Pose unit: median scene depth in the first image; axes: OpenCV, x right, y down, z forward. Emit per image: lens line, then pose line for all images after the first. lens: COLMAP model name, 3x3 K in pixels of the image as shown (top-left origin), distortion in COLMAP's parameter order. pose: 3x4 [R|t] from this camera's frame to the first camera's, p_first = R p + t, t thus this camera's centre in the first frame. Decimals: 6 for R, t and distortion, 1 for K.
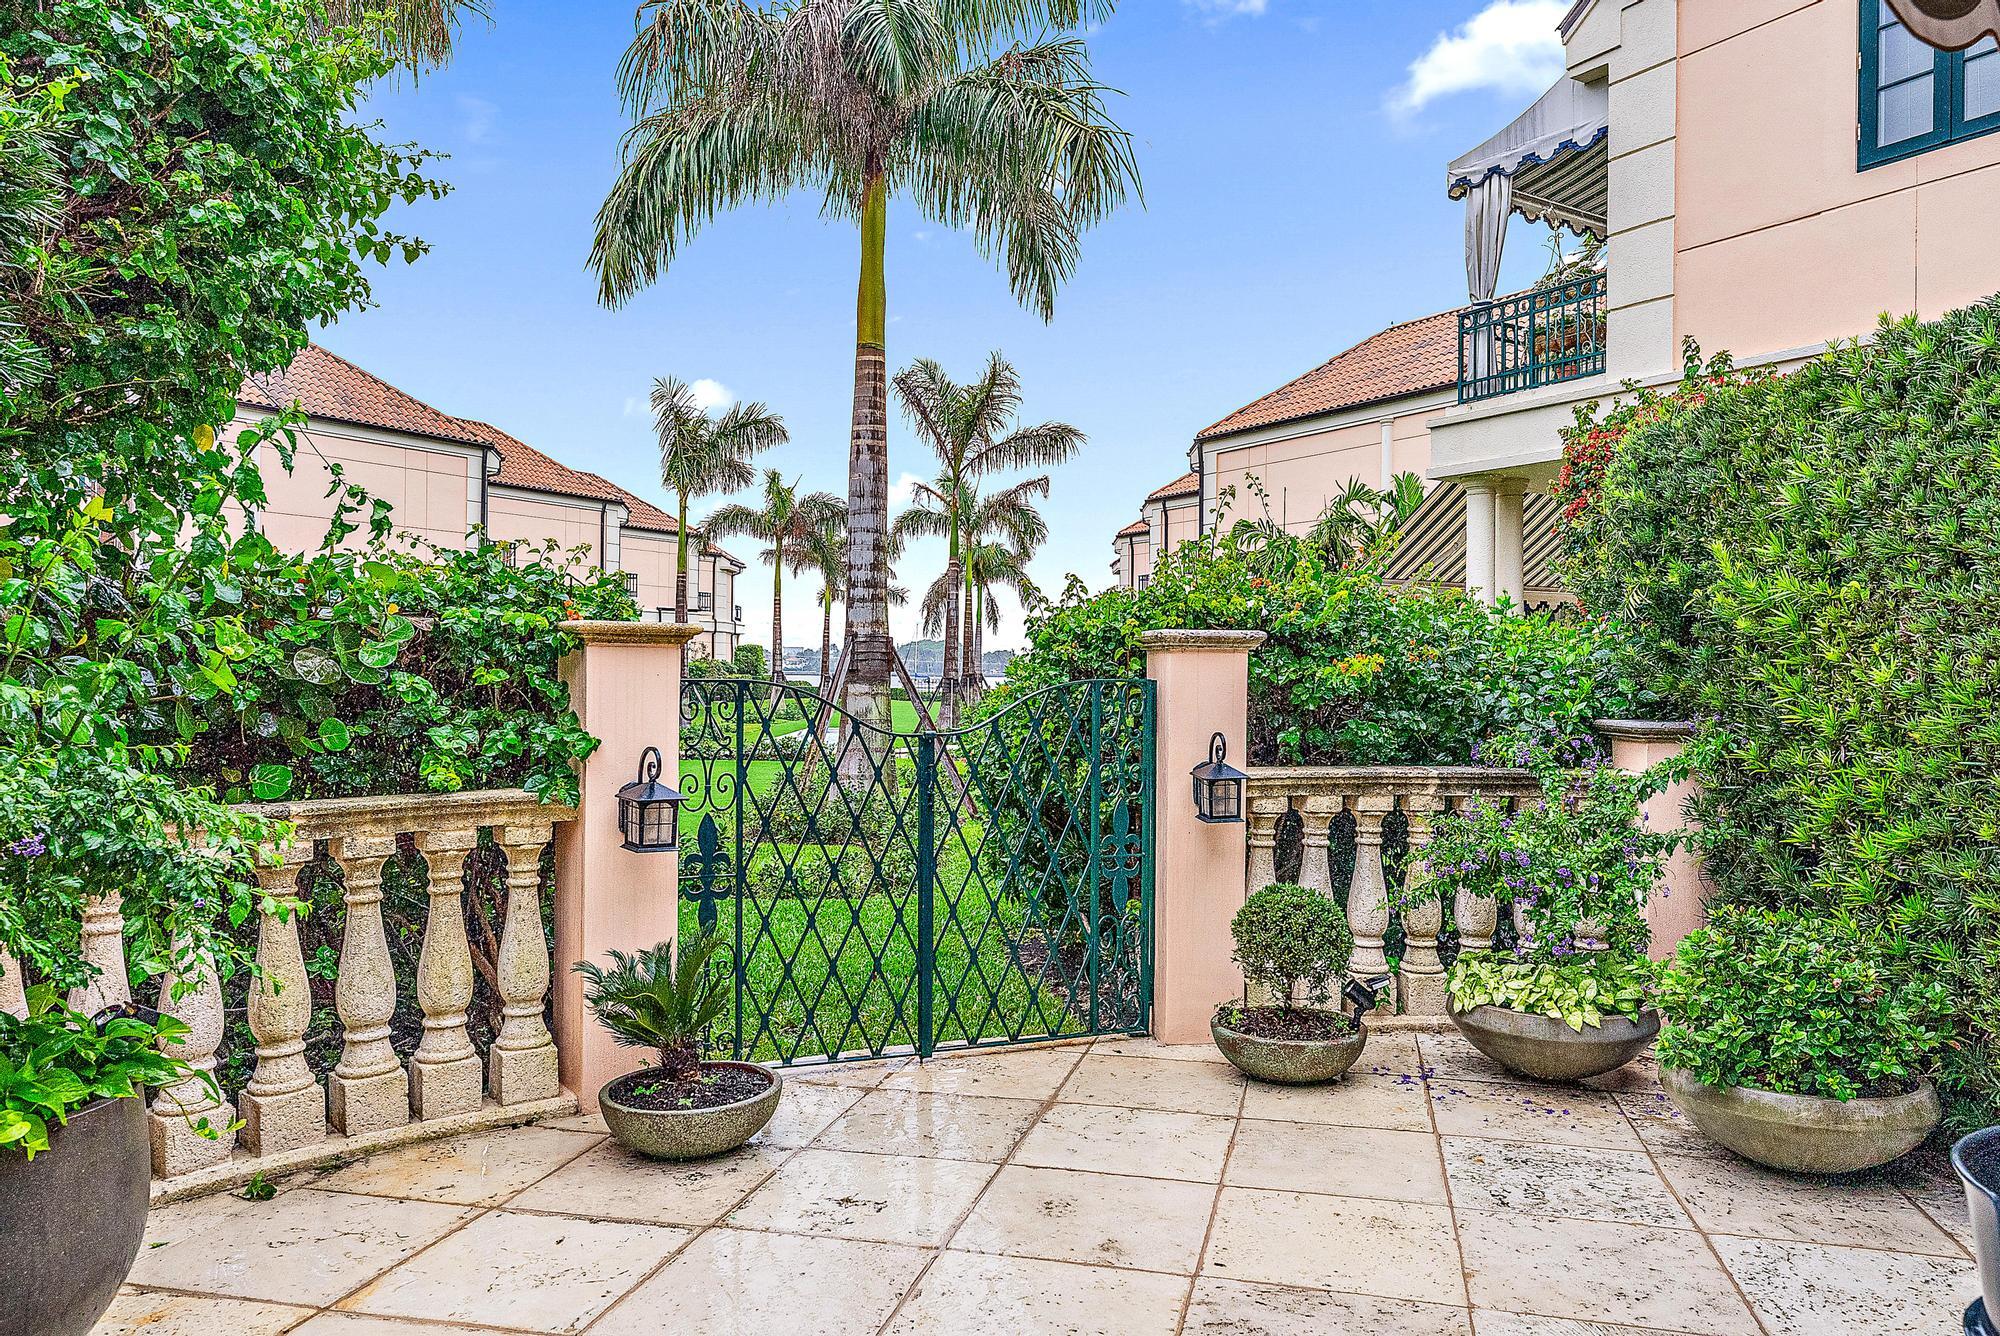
lens RADIAL K [[1344.2, 0, 1000.0], [0, 1344.2, 668.0], [0, 0, 1]] dist [0.011684, 0.001934]
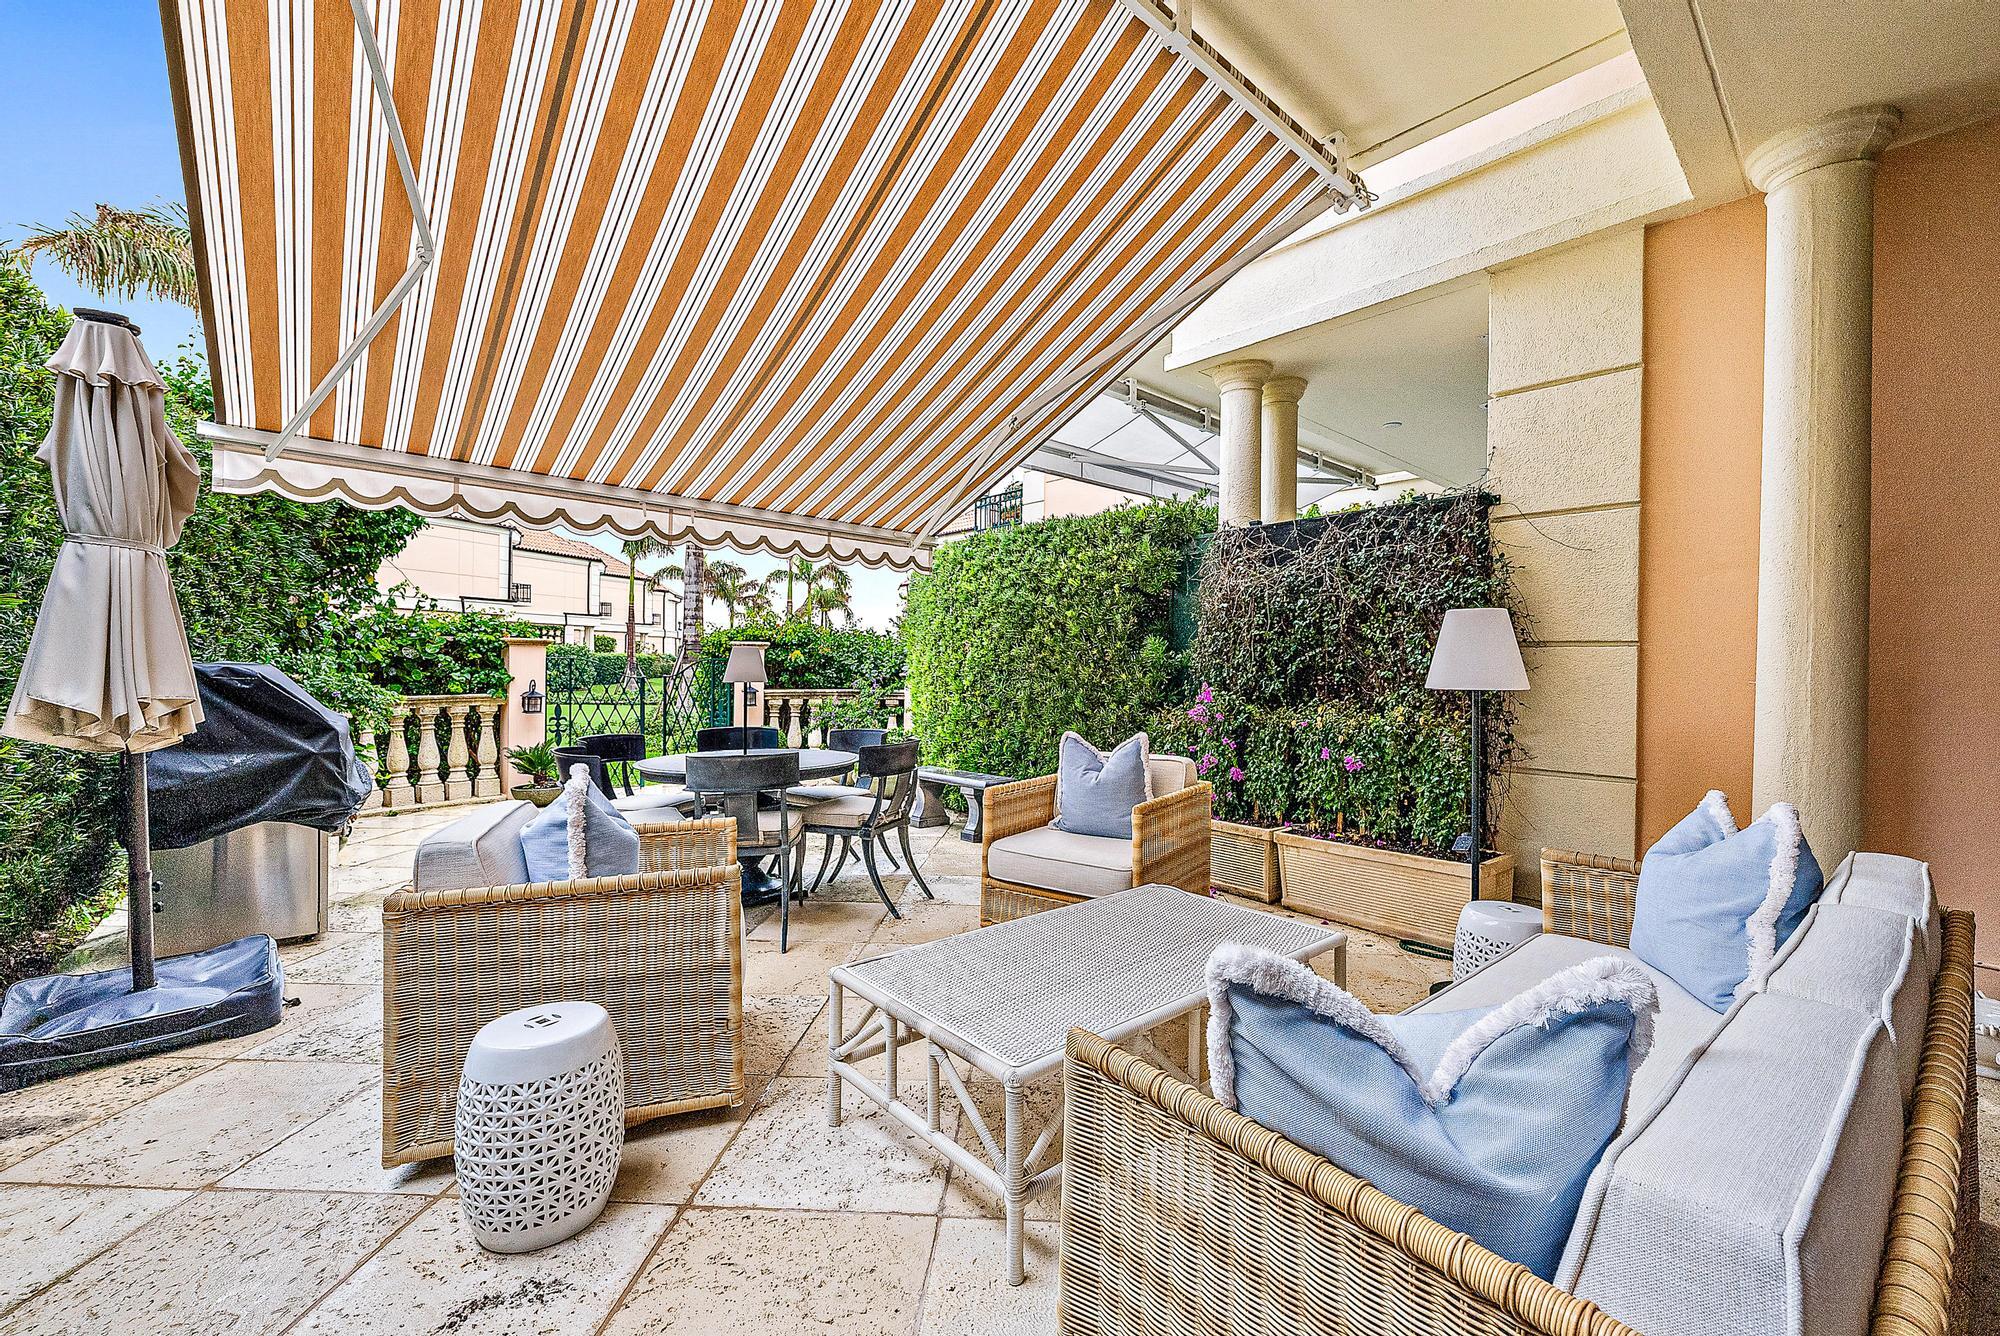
lens RADIAL K [[797.0, 0, 1018.1], [0, 797.0, 666.2], [0, 0, 1]] dist [-0.002564, -0.000121]
pose [[0.981489, 0.001987, 0.191509, 0.471731], [-0.003544, 0.999963, 0.007789, 0.010485], [-0.191486, -0.008324, 0.981460, -0.975861]]
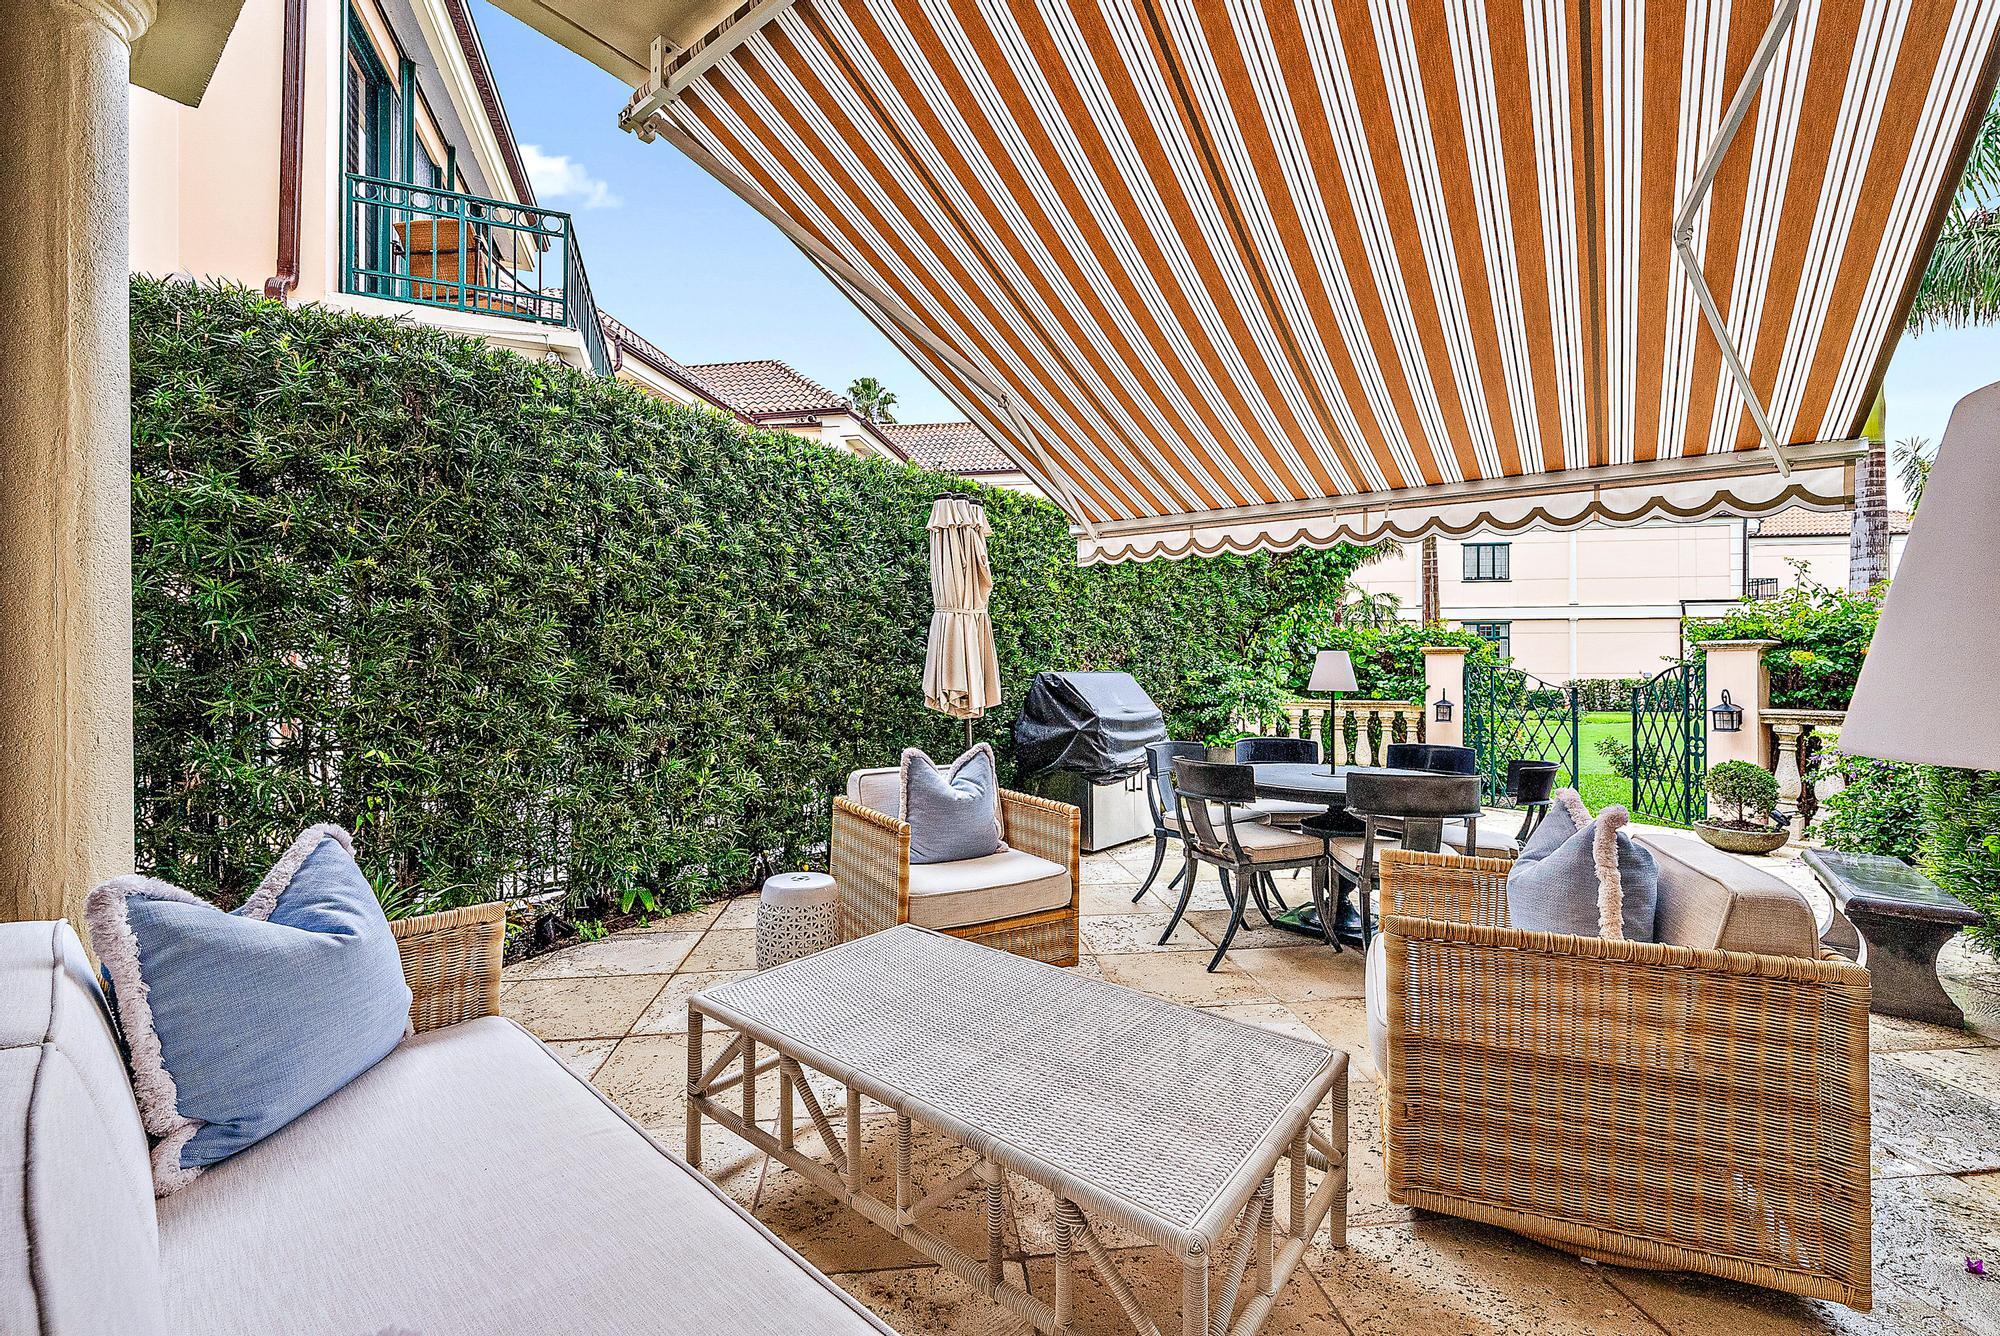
lens RADIAL K [[797.0, 0, 1018.1], [0, 797.0, 666.2], [0, 0, 1]] dist [-0.002564, -0.000121]
pose [[0.375841, -0.010715, -0.926622, 1.061911], [0.005447, 0.999941, -0.009353, 0.020333], [0.926668, -0.001532, 0.375878, -0.584966]]
